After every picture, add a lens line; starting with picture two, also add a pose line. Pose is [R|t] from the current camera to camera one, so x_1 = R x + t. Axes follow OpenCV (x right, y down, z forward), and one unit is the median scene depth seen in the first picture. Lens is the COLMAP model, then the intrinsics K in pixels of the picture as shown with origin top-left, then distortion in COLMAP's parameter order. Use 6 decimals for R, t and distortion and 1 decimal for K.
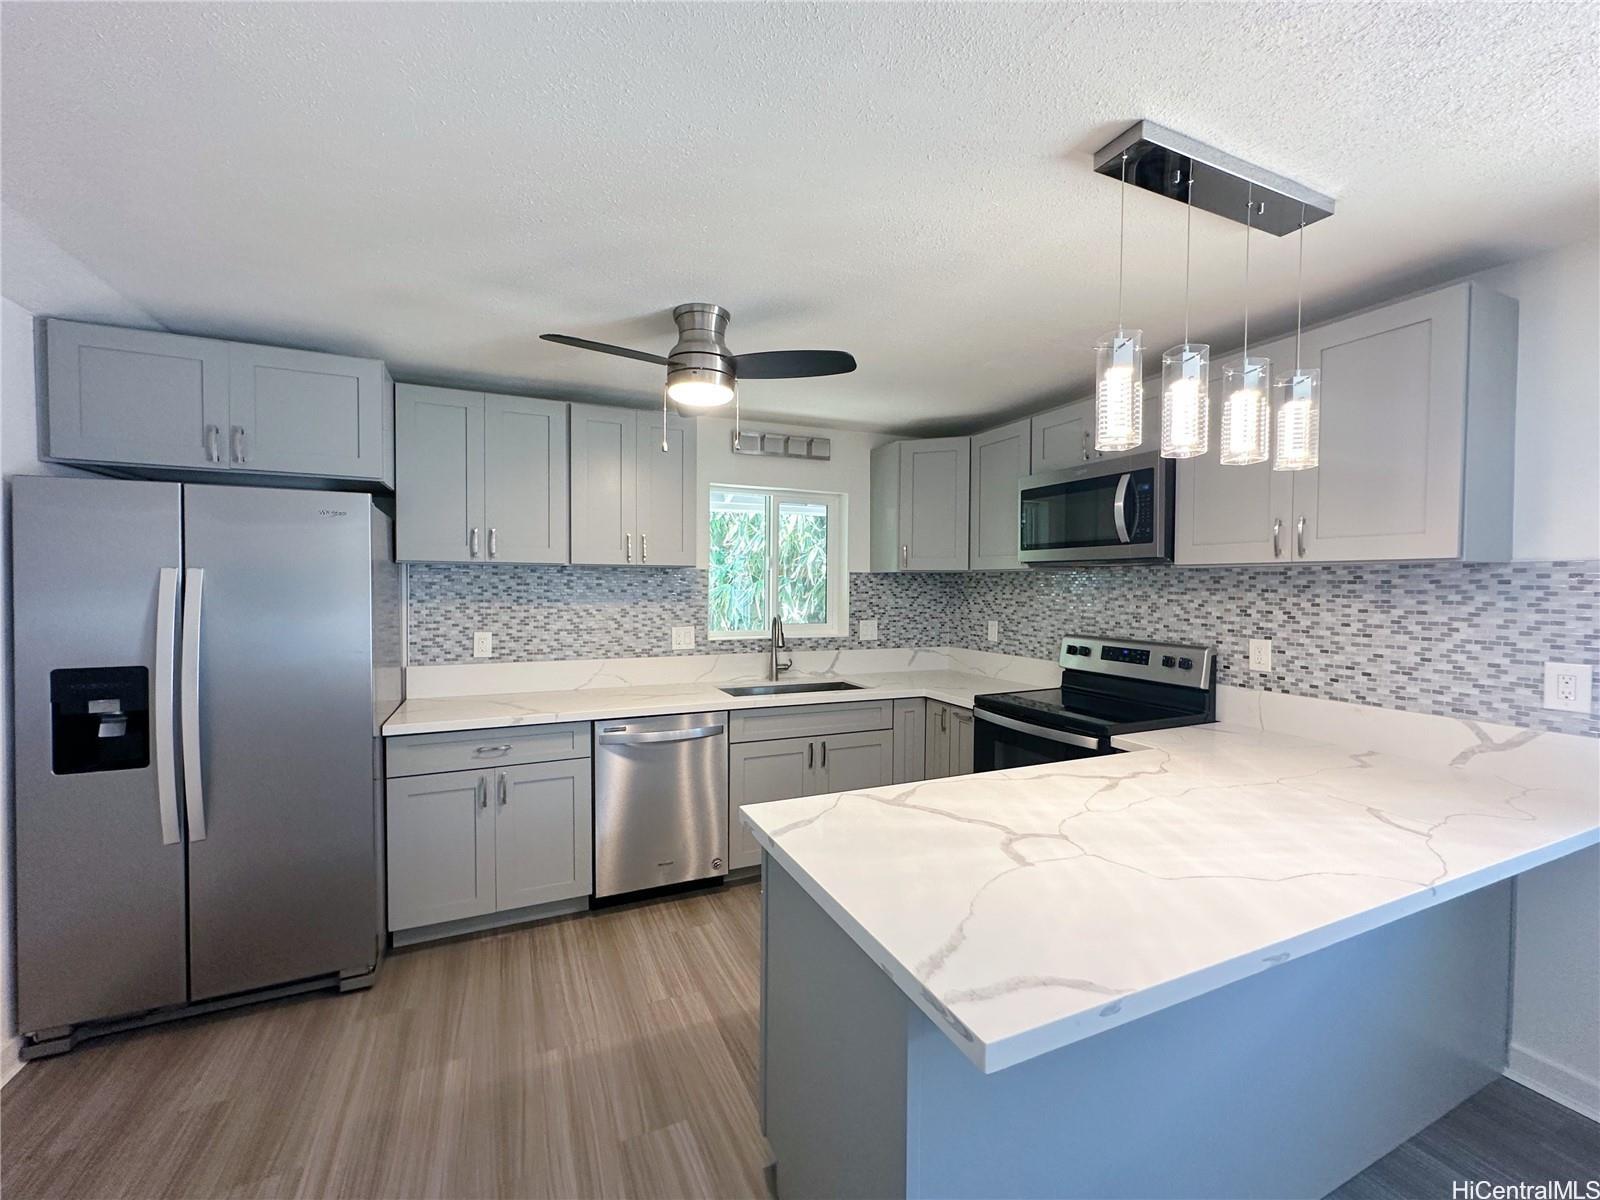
lens RADIAL K [[636.4, 0, 791.8], [0, 636.4, 596.9], [0, 0, 1]] dist [-0.000638, -0.000265]
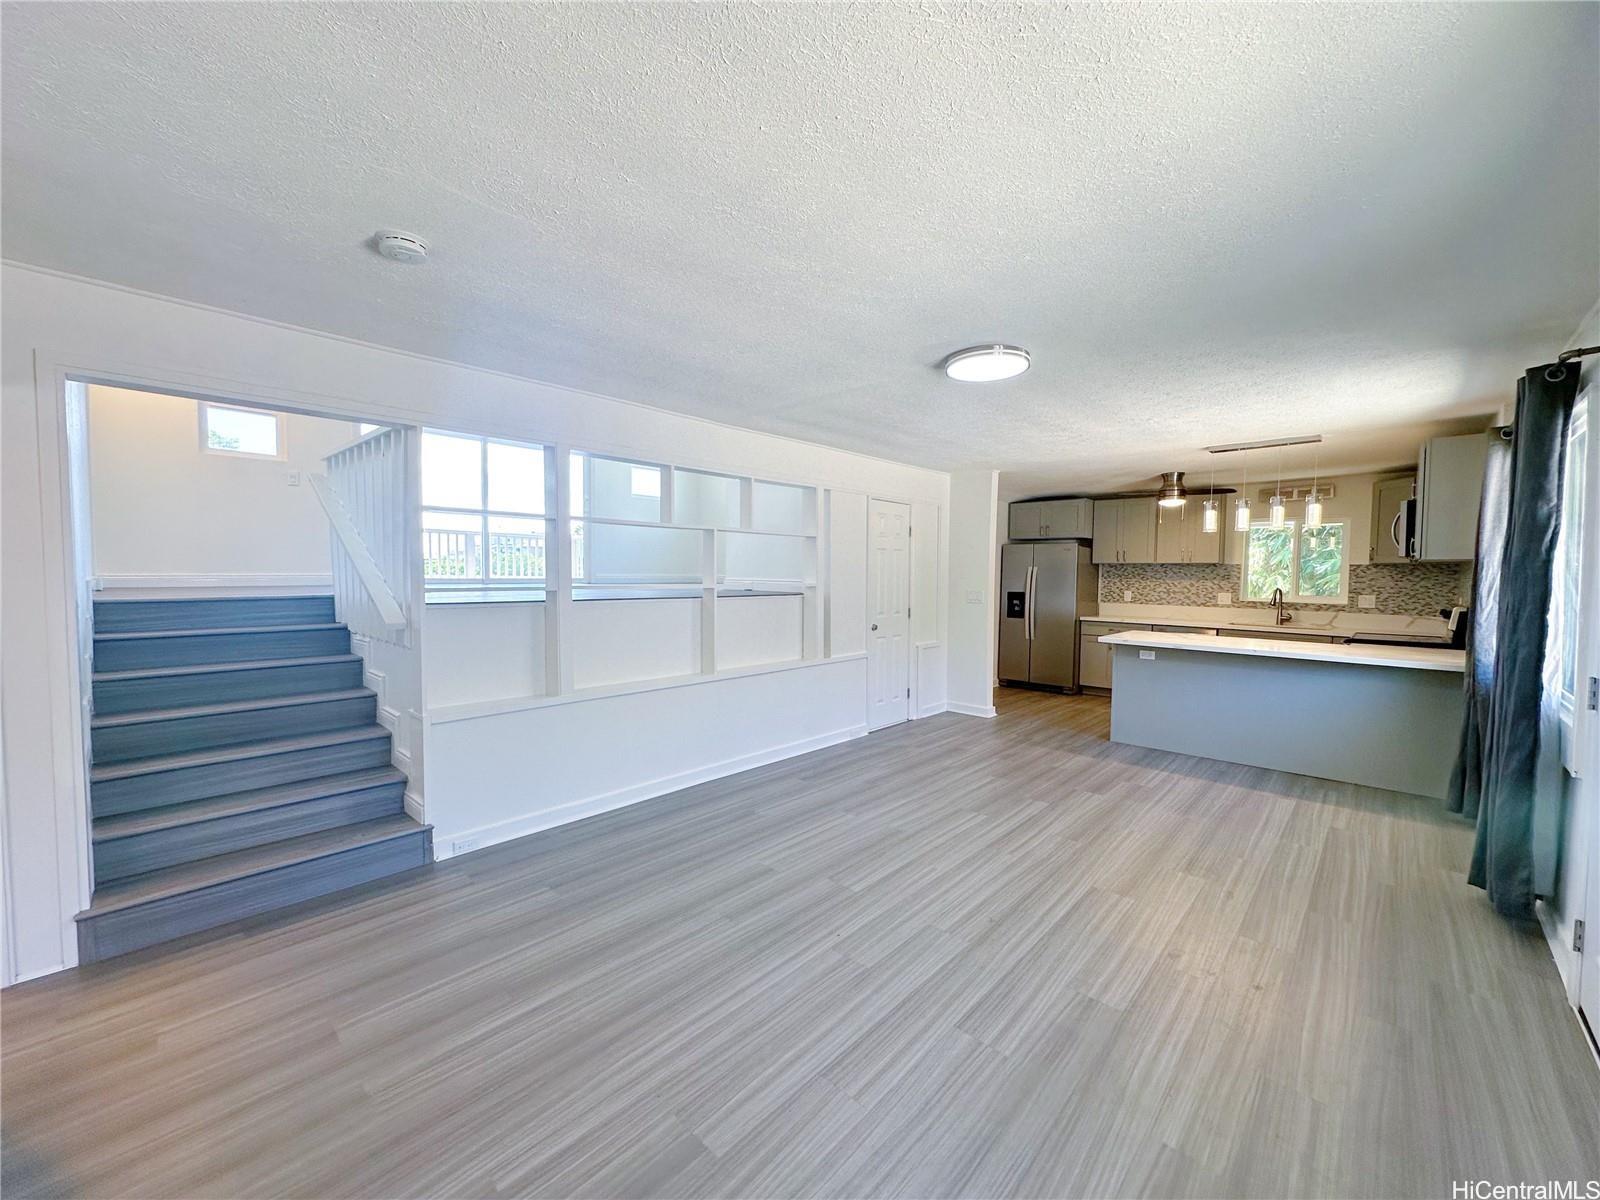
lens RADIAL K [[636.4, 0, 798.6], [0, 636.4, 600.4], [0, 0, 1]] dist [-0.000638, -0.000265]
pose [[0.390342, 0.042146, -0.919705, 1.183681], [-0.024570, 0.999073, 0.035356, 0.033694], [0.920342, 0.008796, 0.391015, -1.046775]]
